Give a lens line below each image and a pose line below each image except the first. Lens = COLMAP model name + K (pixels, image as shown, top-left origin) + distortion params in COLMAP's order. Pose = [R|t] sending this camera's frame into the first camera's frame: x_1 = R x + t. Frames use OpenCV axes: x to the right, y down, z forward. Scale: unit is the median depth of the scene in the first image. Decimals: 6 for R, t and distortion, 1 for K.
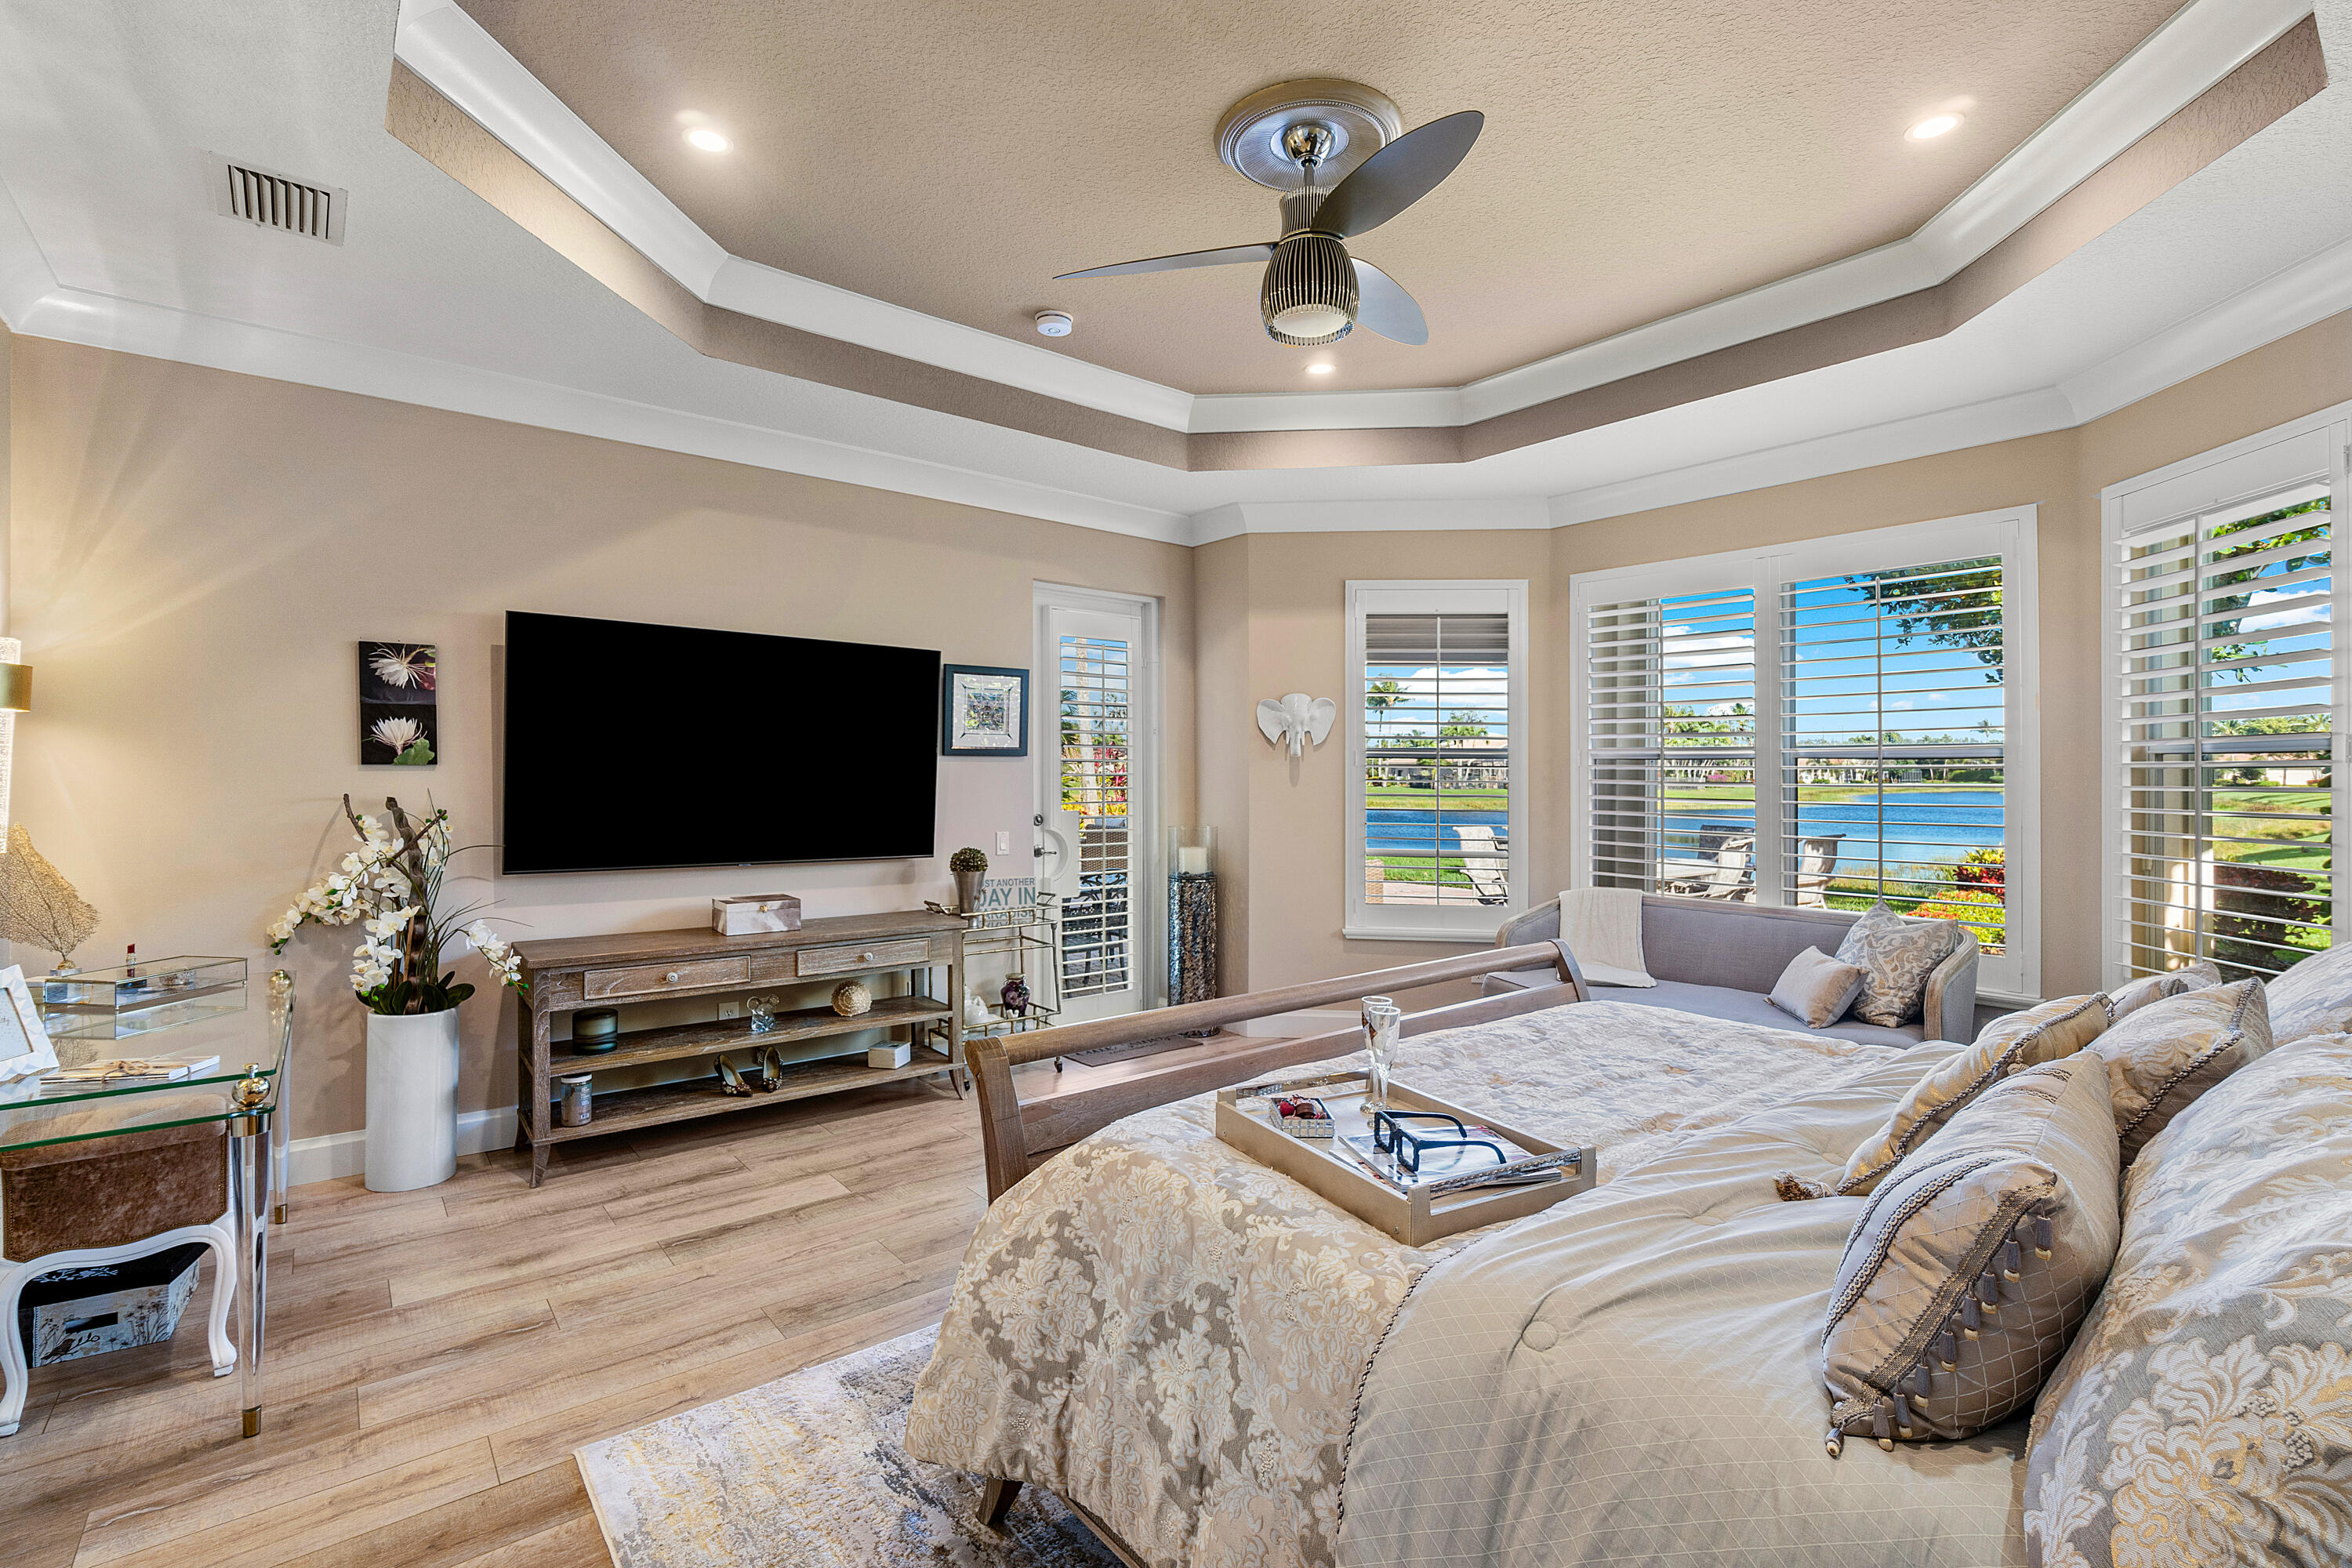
lens RADIAL K [[1061.9, 0, 1170.7], [0, 1061.9, 776.1], [0, 0, 1]] dist [0.001235, -0.000645]
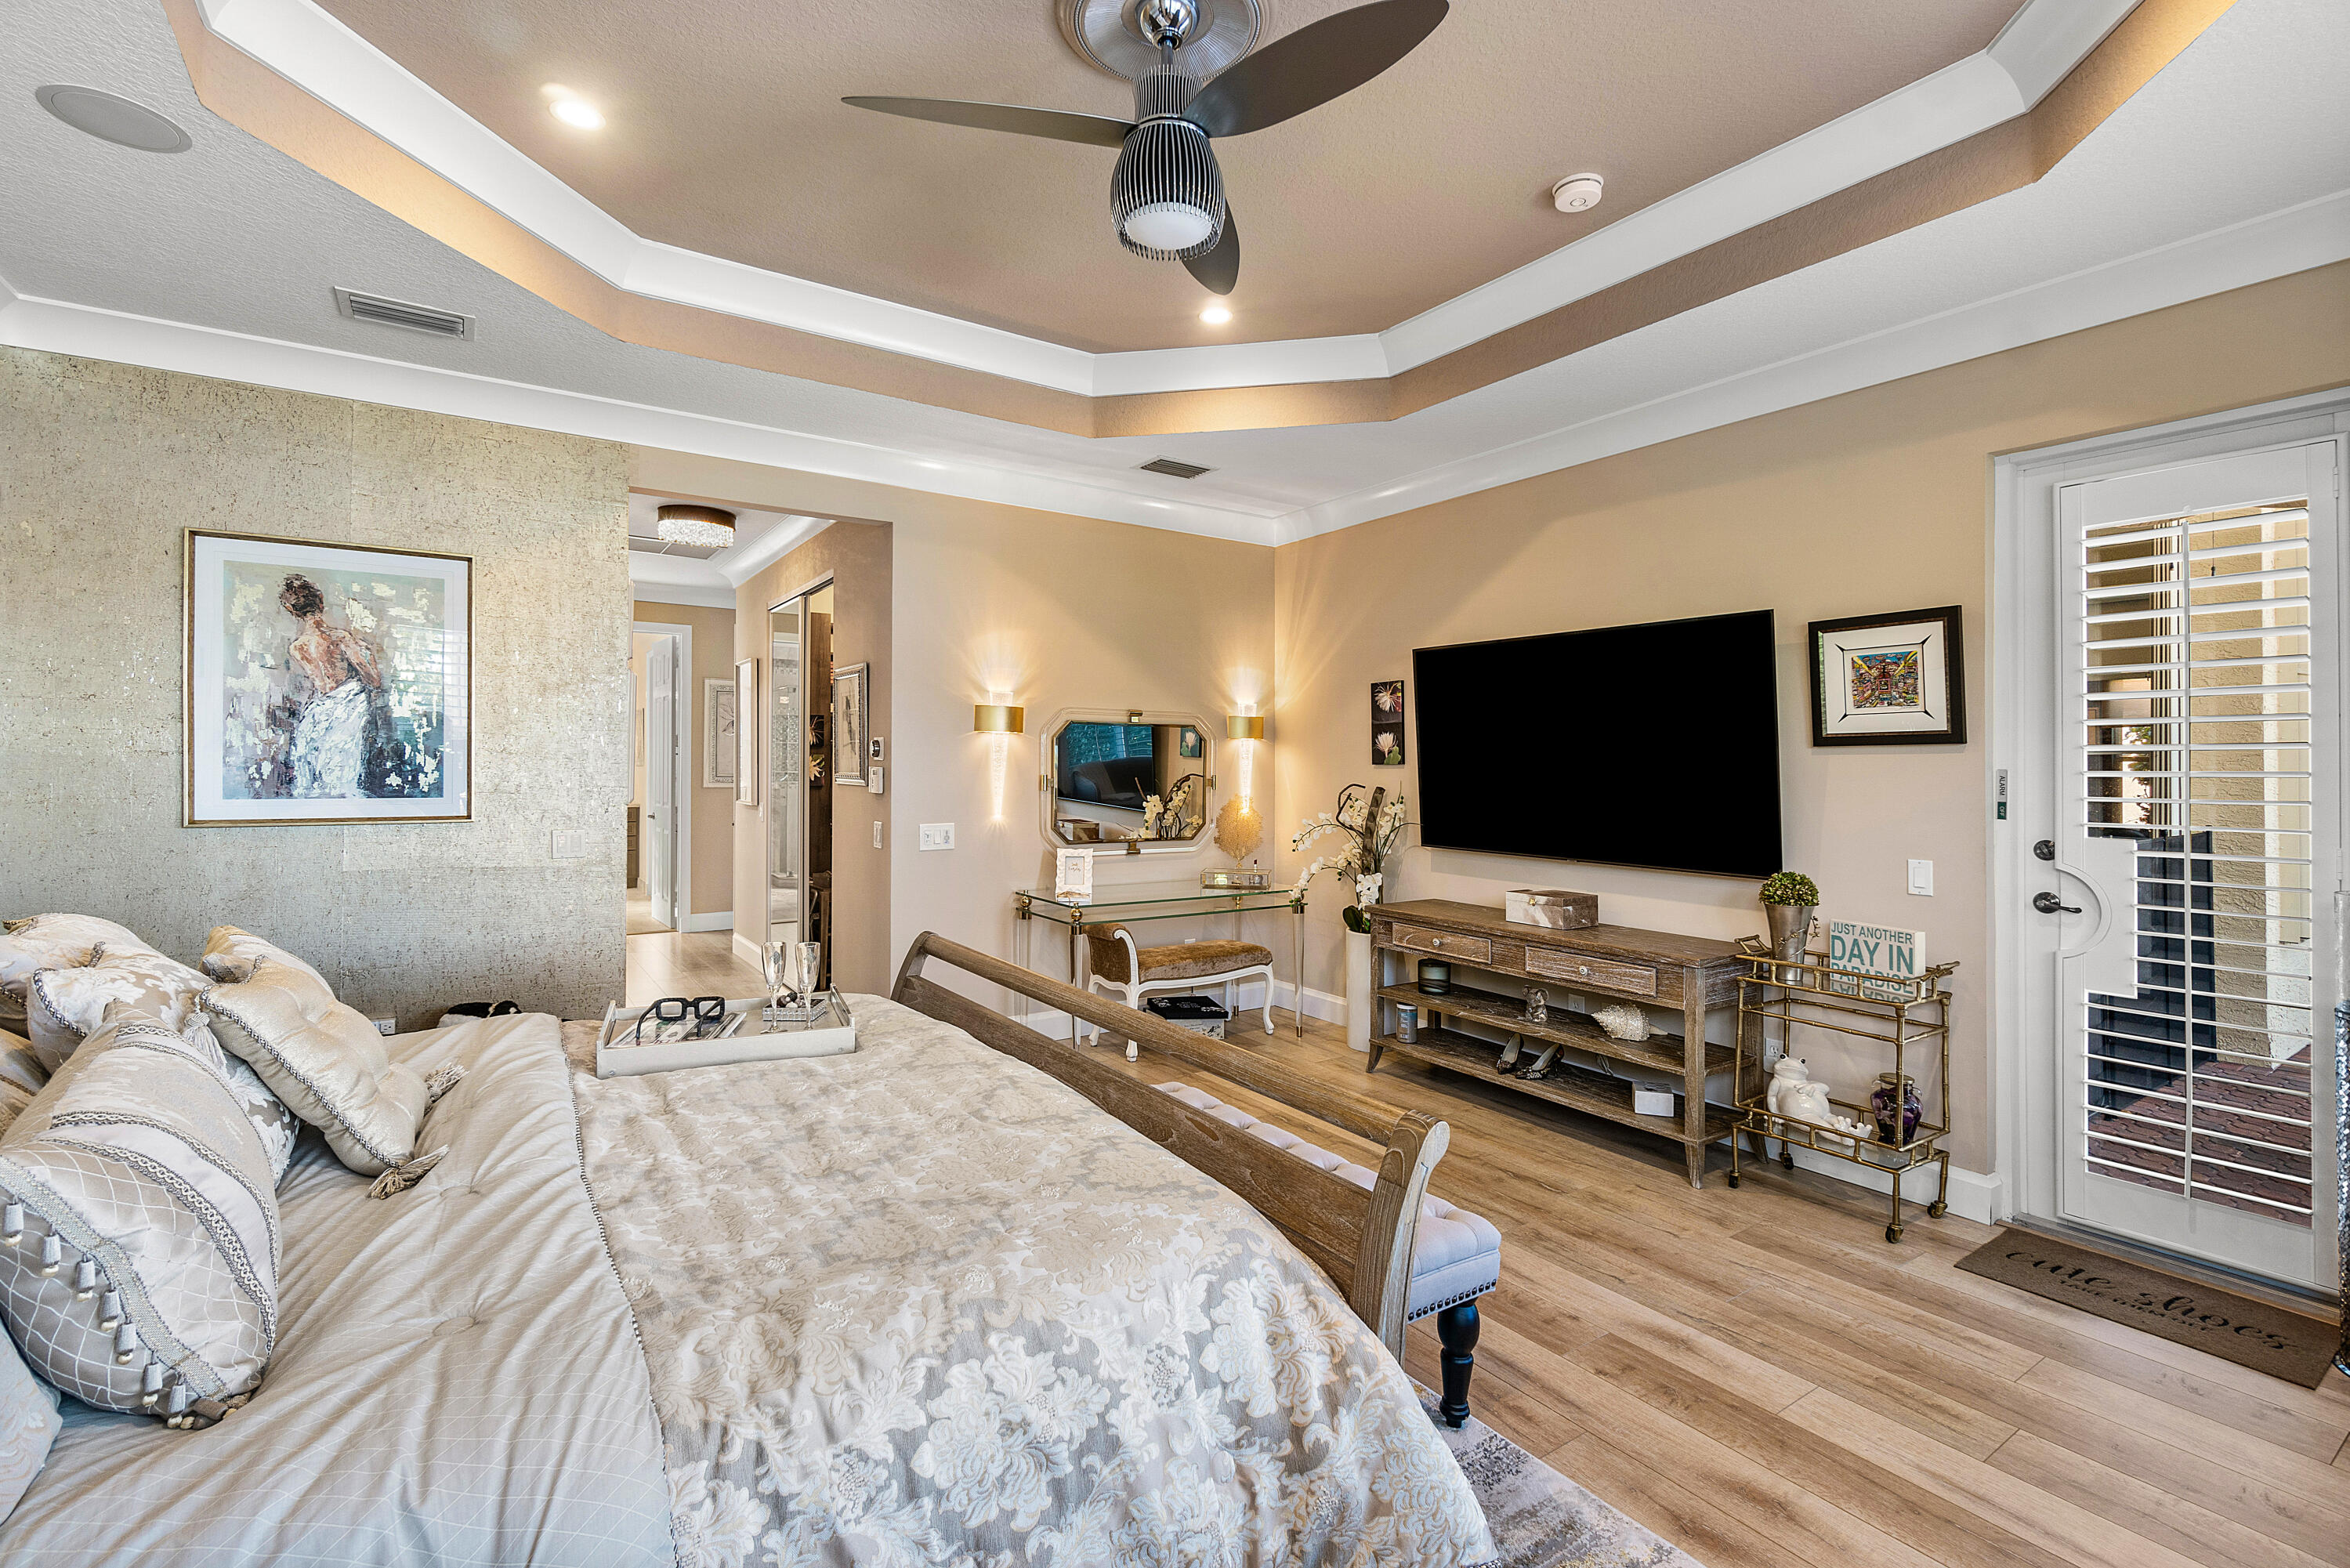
lens RADIAL K [[1061.0, 0, 1169.7], [0, 1061.0, 776.1], [0, 0, 1]] dist [0.001235, -0.000645]
pose [[-0.102343, 0.000717, -0.994749, 0.670020], [-0.010272, 0.999946, 0.001777, 0.005180], [0.994696, 0.010400, -0.102330, 0.749028]]
